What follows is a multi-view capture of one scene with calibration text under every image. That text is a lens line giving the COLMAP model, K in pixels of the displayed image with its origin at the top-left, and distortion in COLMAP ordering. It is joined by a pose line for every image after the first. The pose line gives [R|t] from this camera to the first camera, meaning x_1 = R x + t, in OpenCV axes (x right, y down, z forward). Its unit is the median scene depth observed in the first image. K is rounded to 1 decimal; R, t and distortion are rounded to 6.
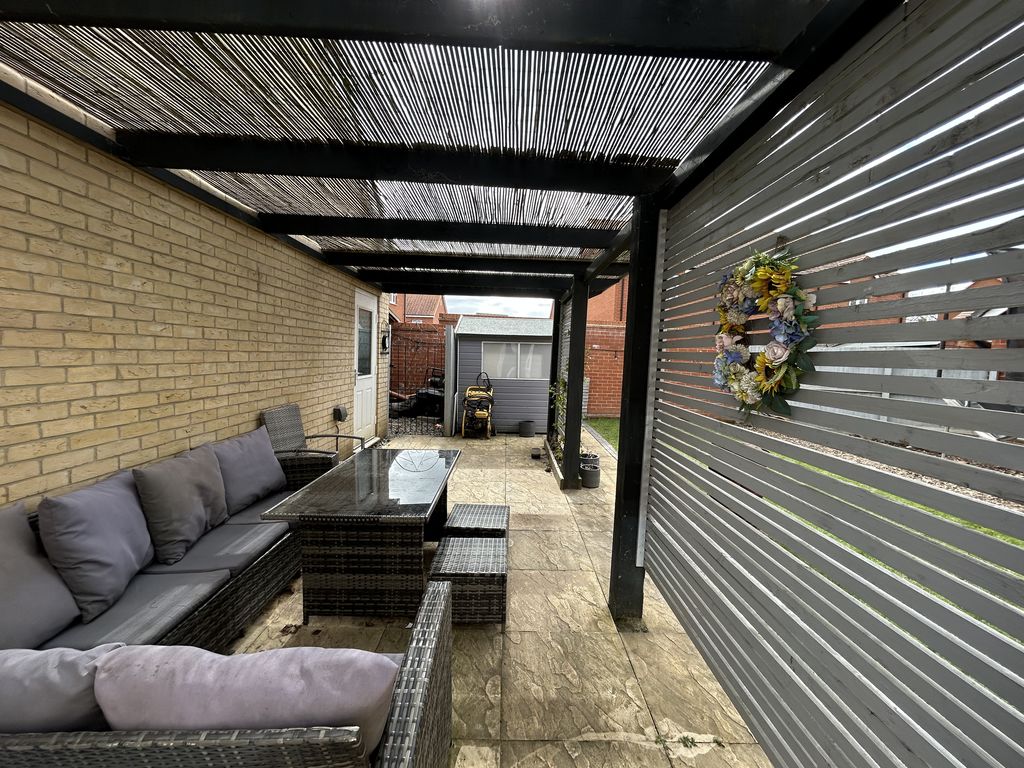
lens RADIAL K [[410.6, 0, 514.6], [0, 410.6, 383.6], [0, 0, 1]] dist [0.000073, -0.000050]
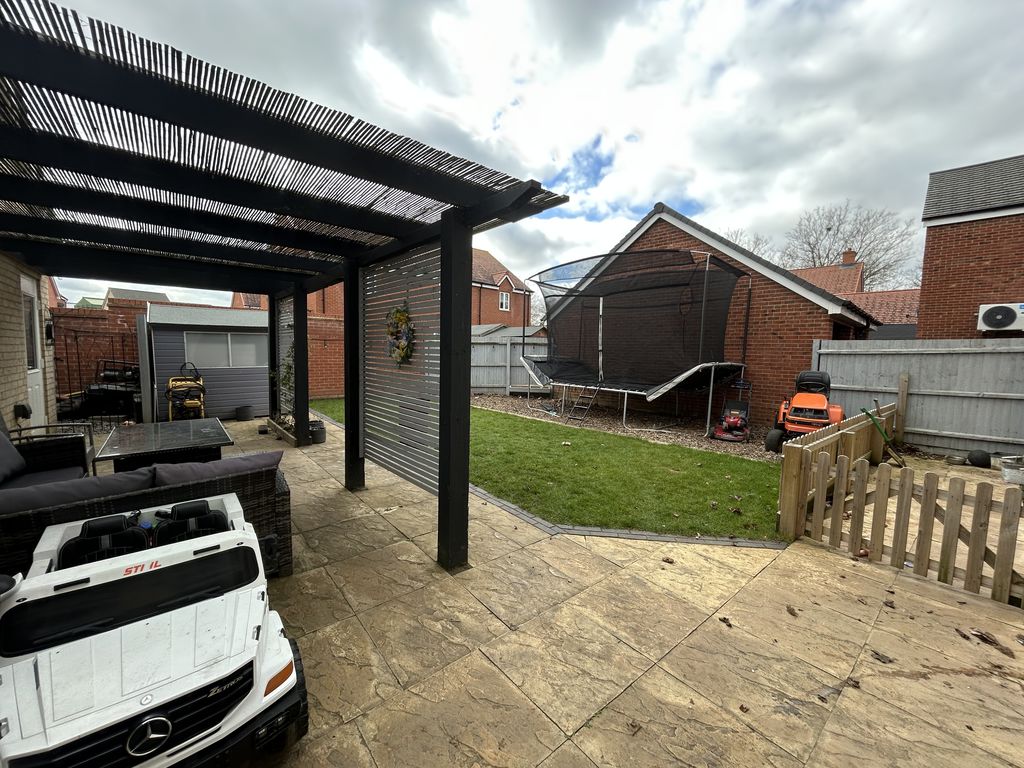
lens RADIAL K [[410.6, 0, 514.6], [0, 410.6, 383.6], [0, 0, 1]] dist [0.000073, -0.000050]
pose [[0.772119, -0.072336, 0.631348, -0.126325], [0.053744, 0.997374, 0.048546, 0.023308], [-0.633202, -0.003552, 0.773979, -0.358044]]
